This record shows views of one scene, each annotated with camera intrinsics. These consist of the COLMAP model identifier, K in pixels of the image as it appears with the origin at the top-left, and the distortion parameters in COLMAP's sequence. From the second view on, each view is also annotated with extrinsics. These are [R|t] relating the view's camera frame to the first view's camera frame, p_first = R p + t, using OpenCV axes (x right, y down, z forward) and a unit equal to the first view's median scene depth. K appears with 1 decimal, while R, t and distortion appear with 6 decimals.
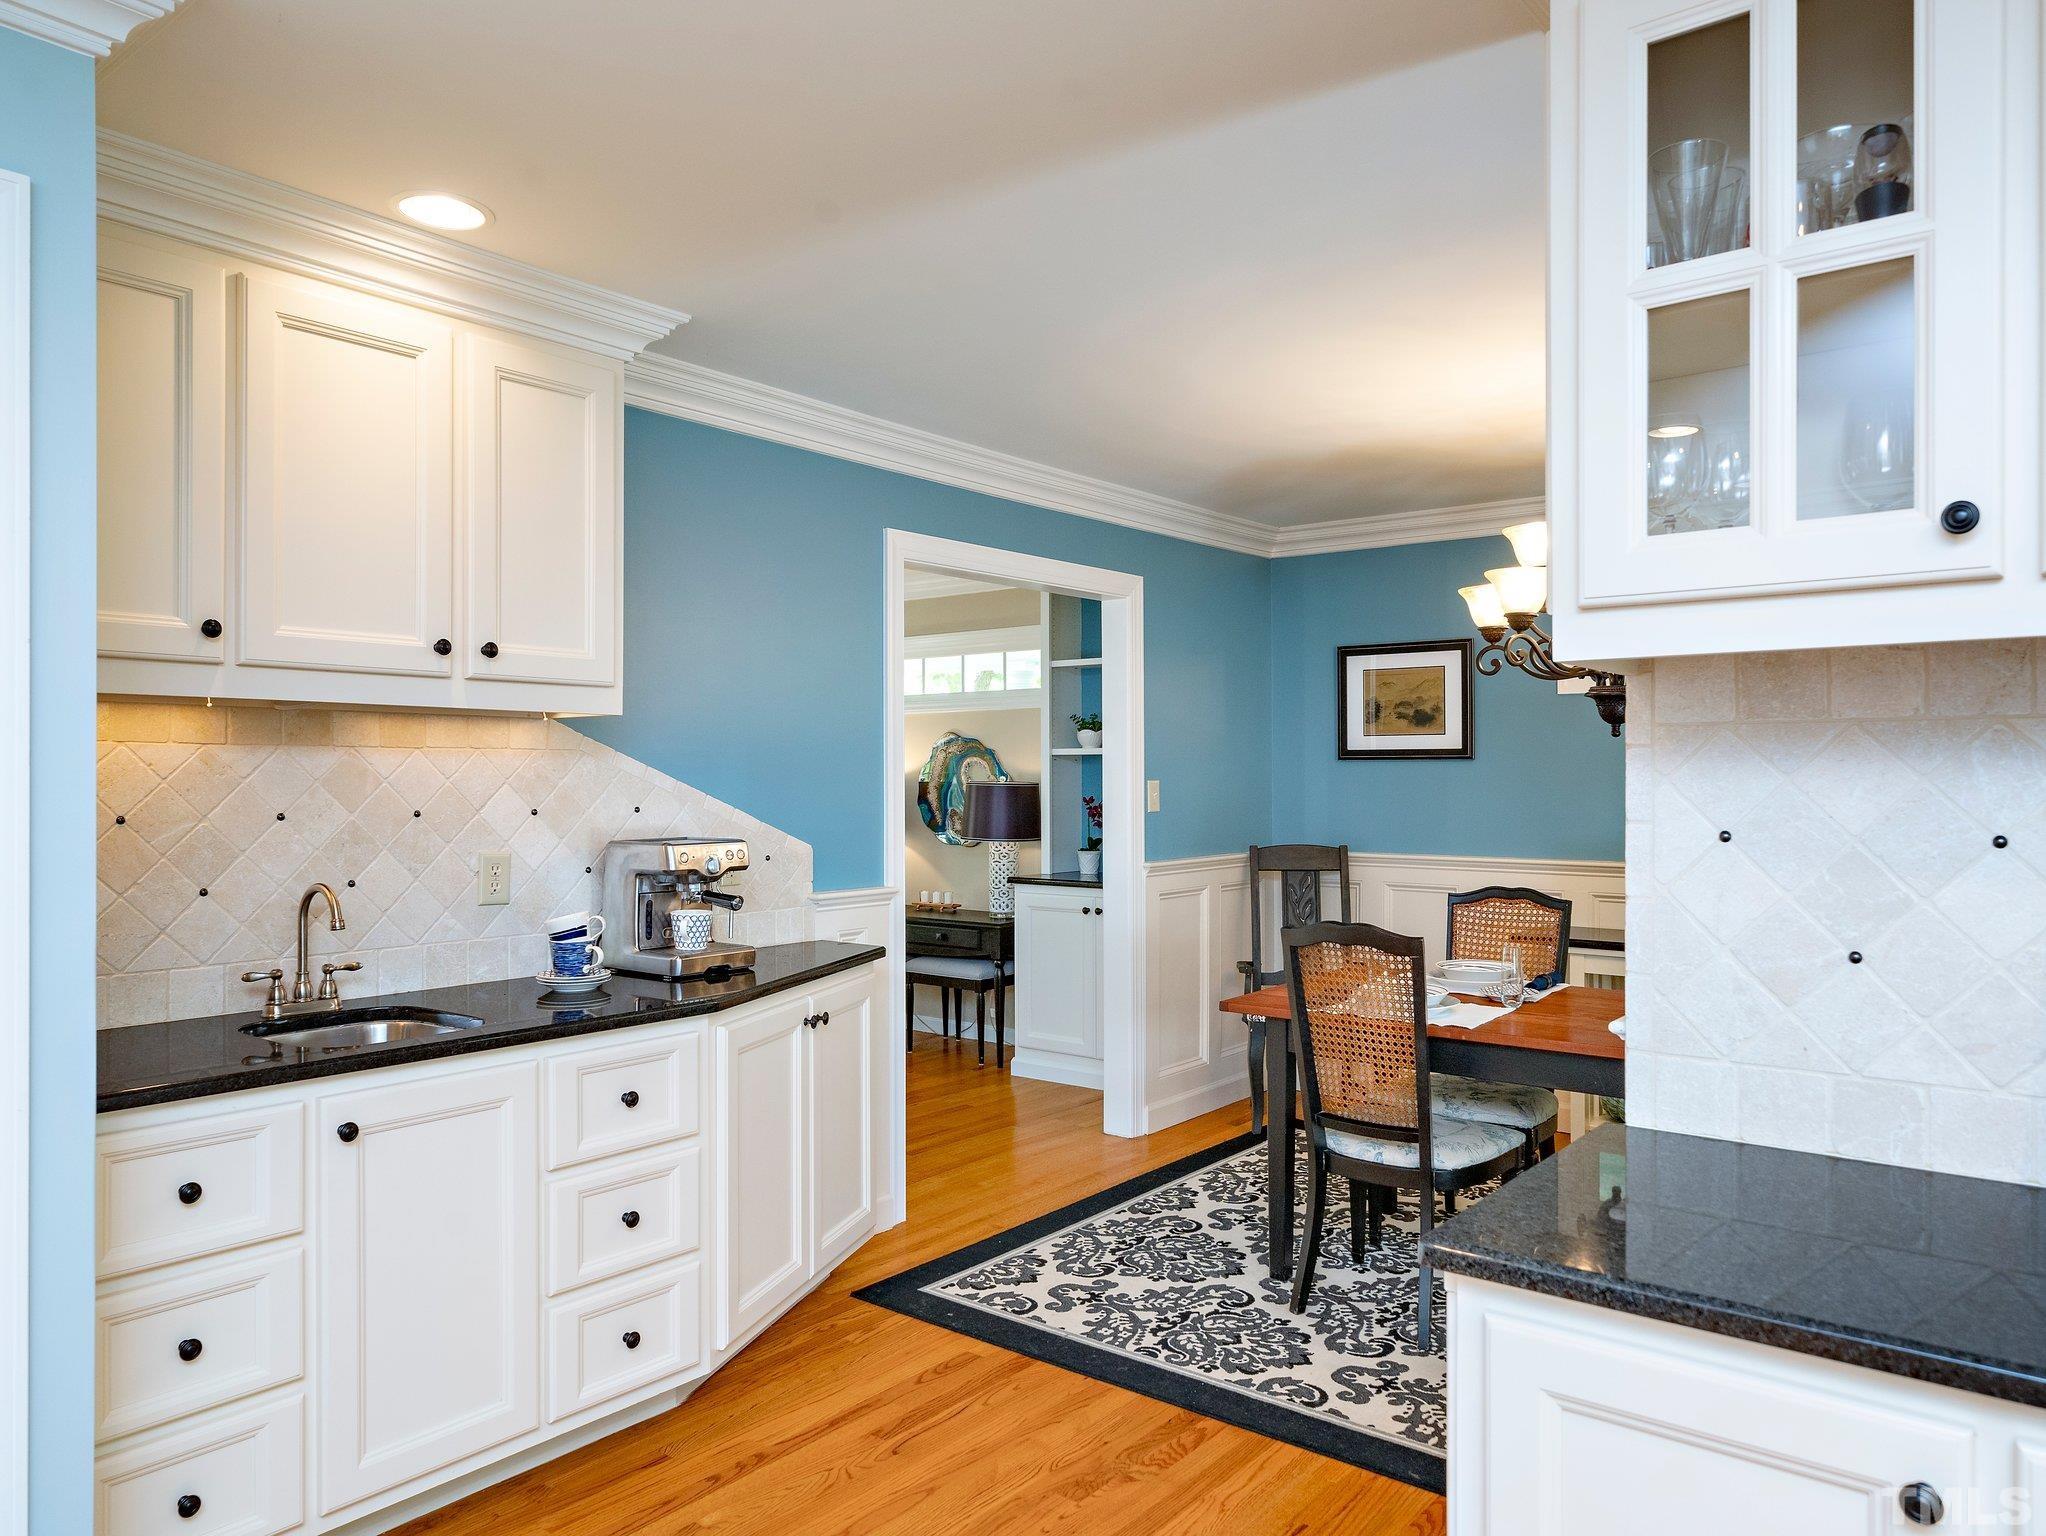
lens RADIAL K [[1390.3, 0, 1016.0], [0, 1390.3, 784.8], [0, 0, 1]] dist [-0.031915, 0.000789]
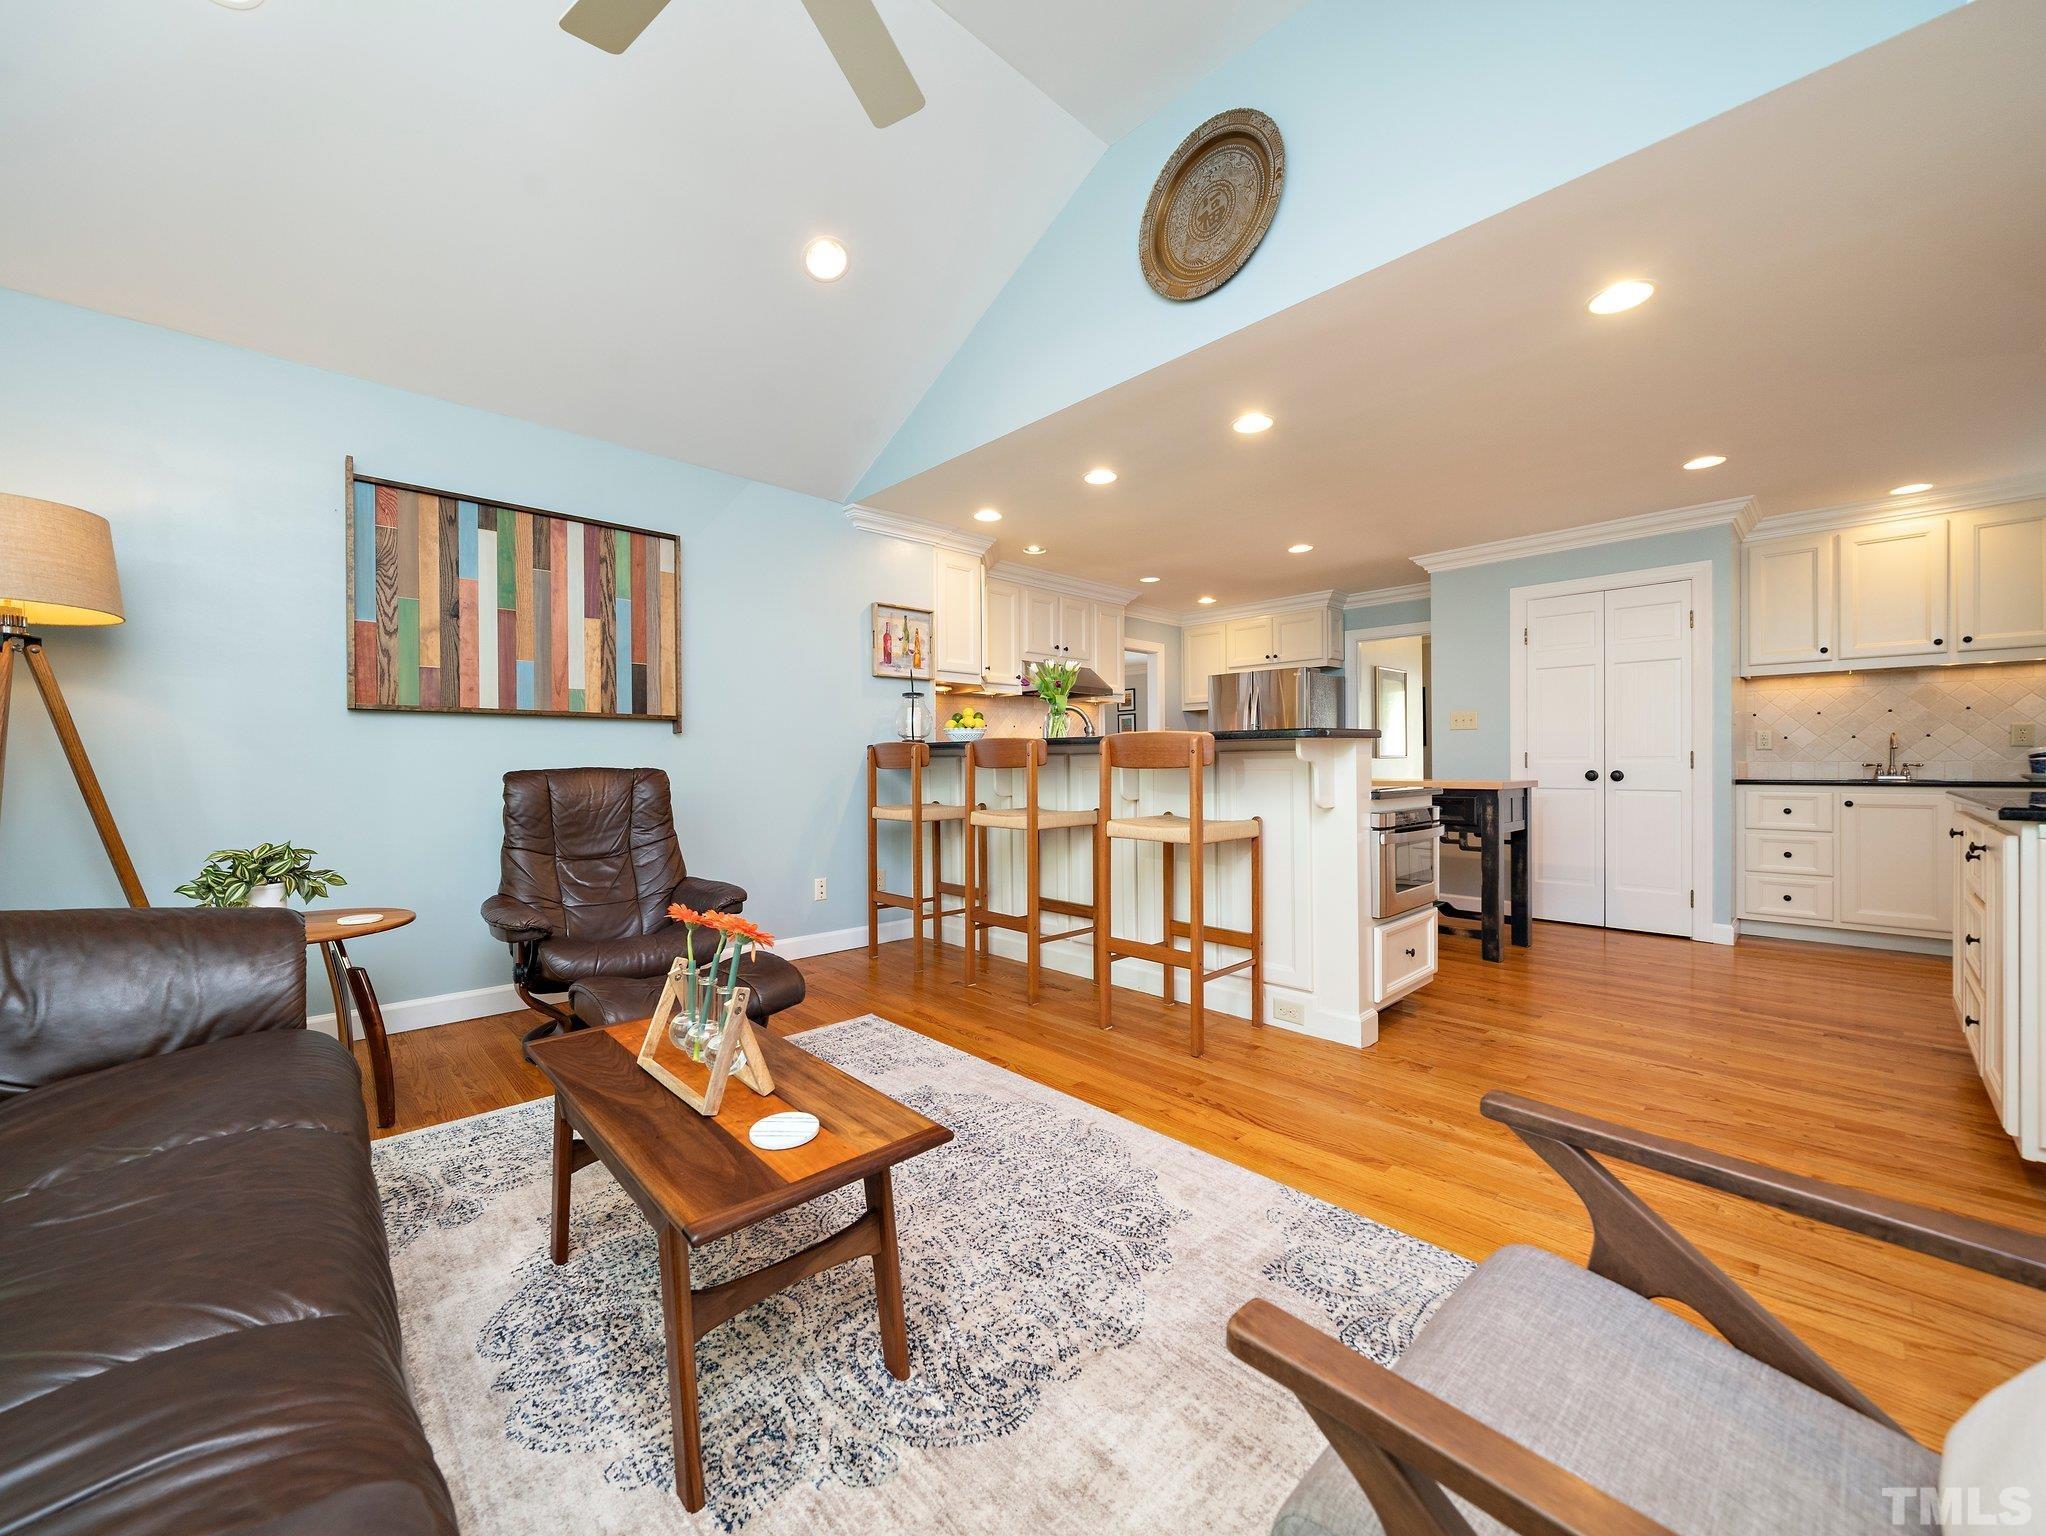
lens RADIAL K [[793.8, 0, 1010.7], [0, 793.8, 767.5], [0, 0, 1]] dist [-0.009813, -0.000076]
pose [[-0.148975, 0.004651, -0.988830, 1.208996], [0.000386, 0.999989, 0.004645, 0.121287], [0.988841, 0.000310, -0.148975, -0.489314]]
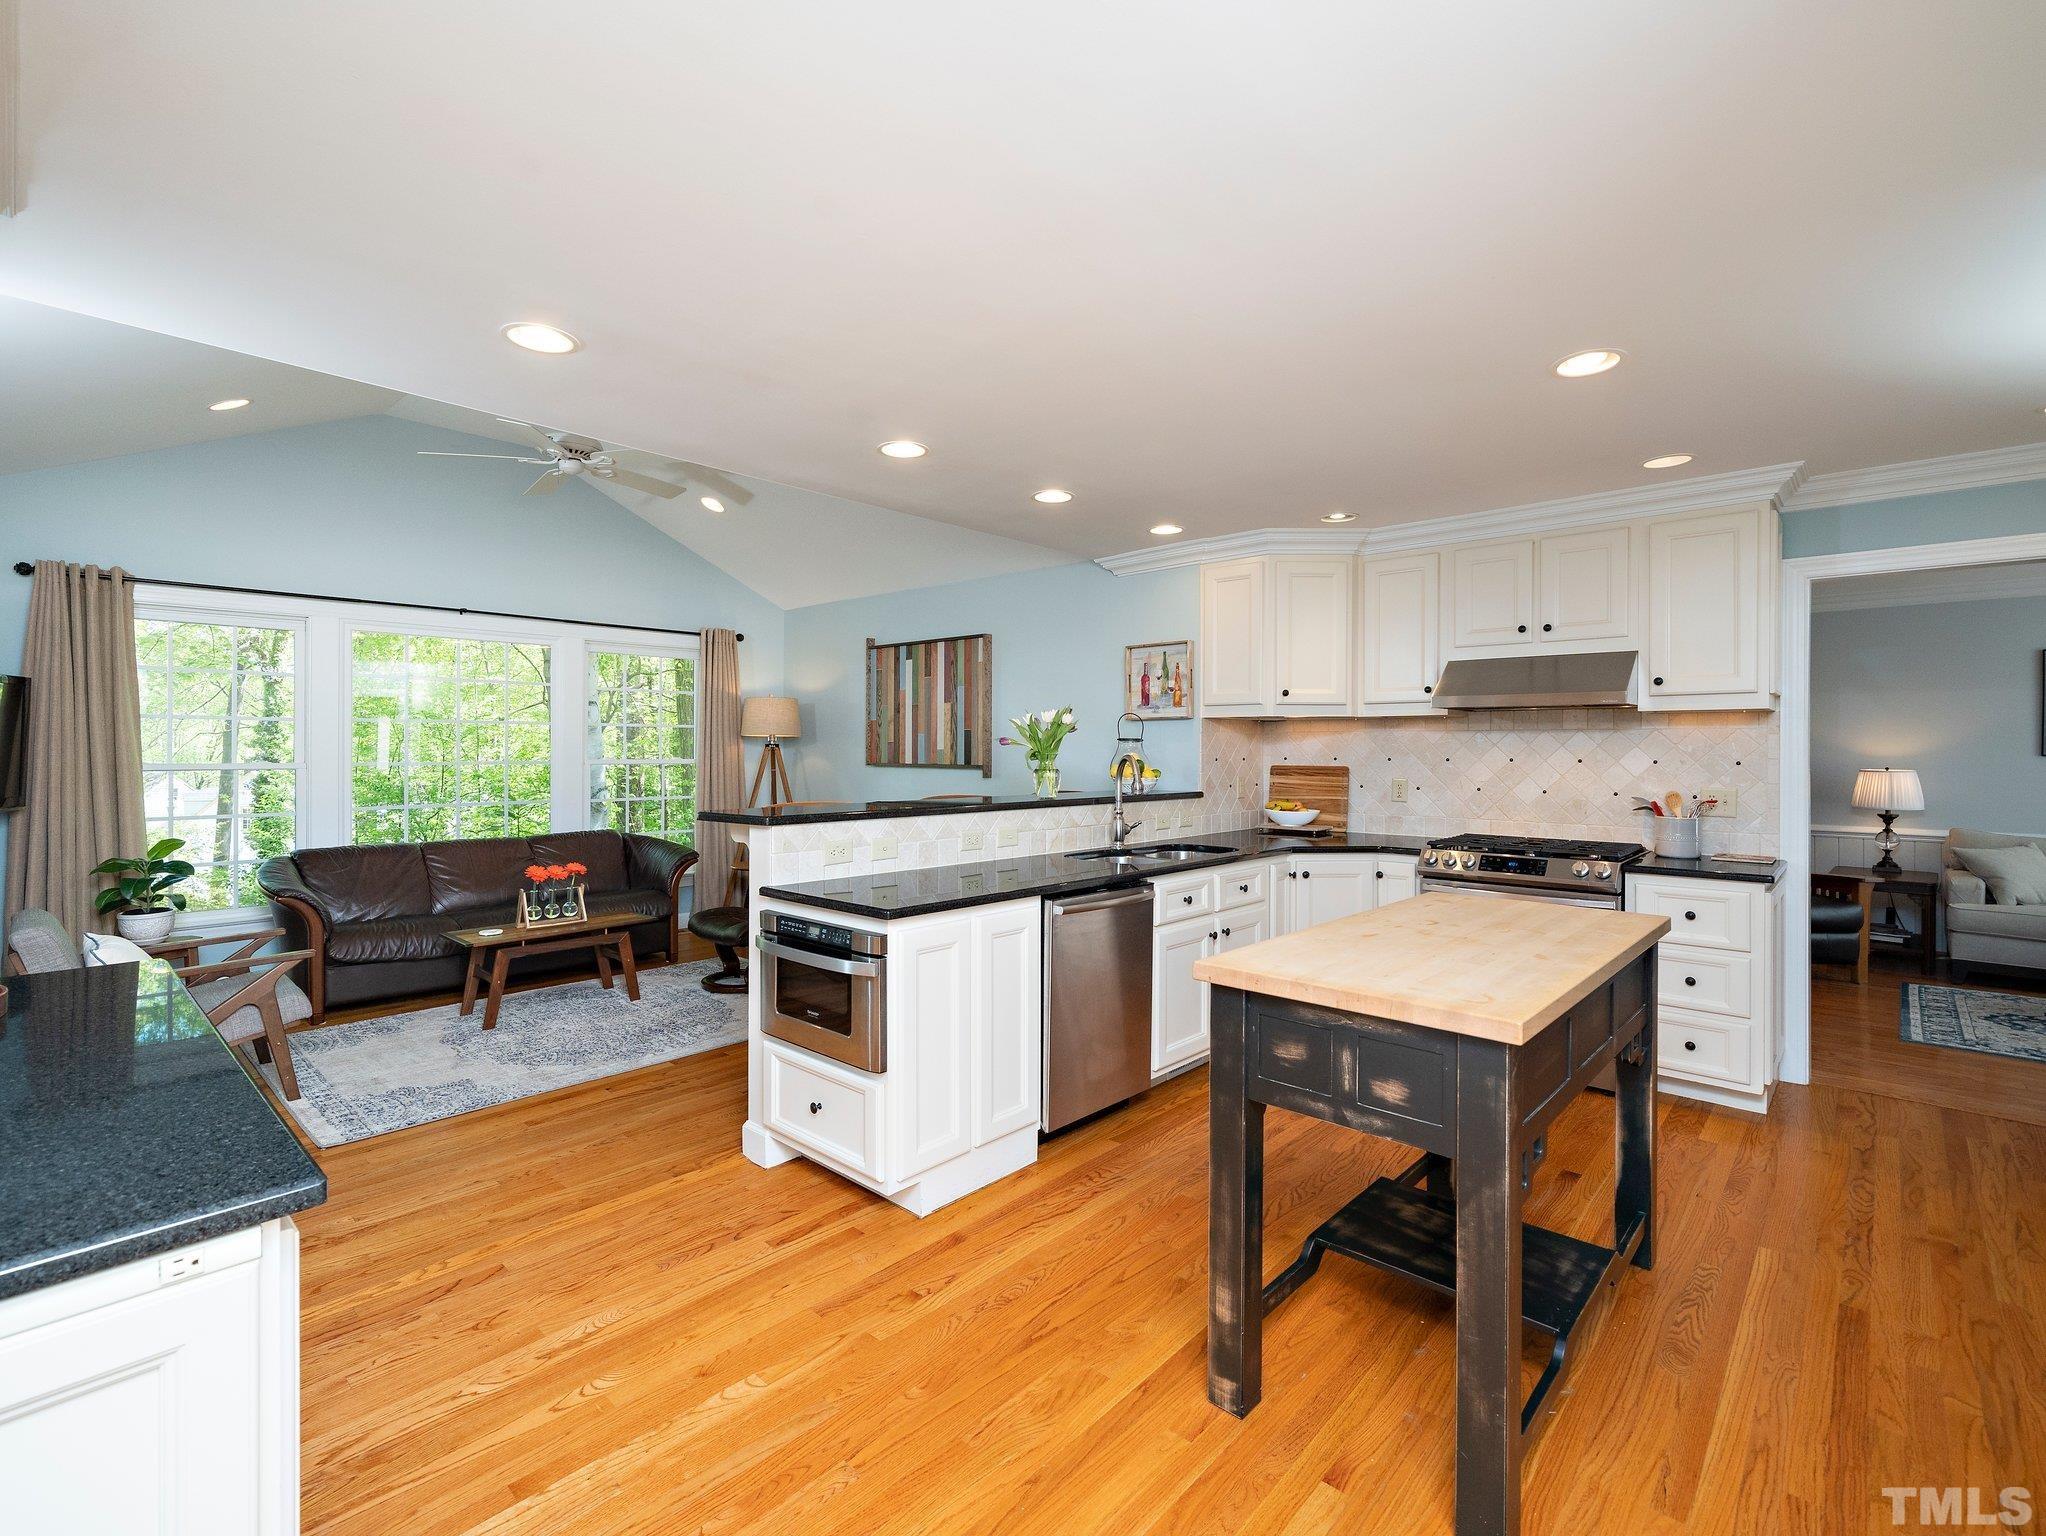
lens RADIAL K [[926.7, 0, 1009.8], [0, 926.7, 753.9], [0, 0, 1]] dist [0.002570, -0.000959]
pose [[-0.996987, -0.003146, 0.077506, -0.124568], [-0.002244, 0.999929, 0.011731, 0.000406], [-0.077537, 0.011521, -0.996923, 0.761270]]
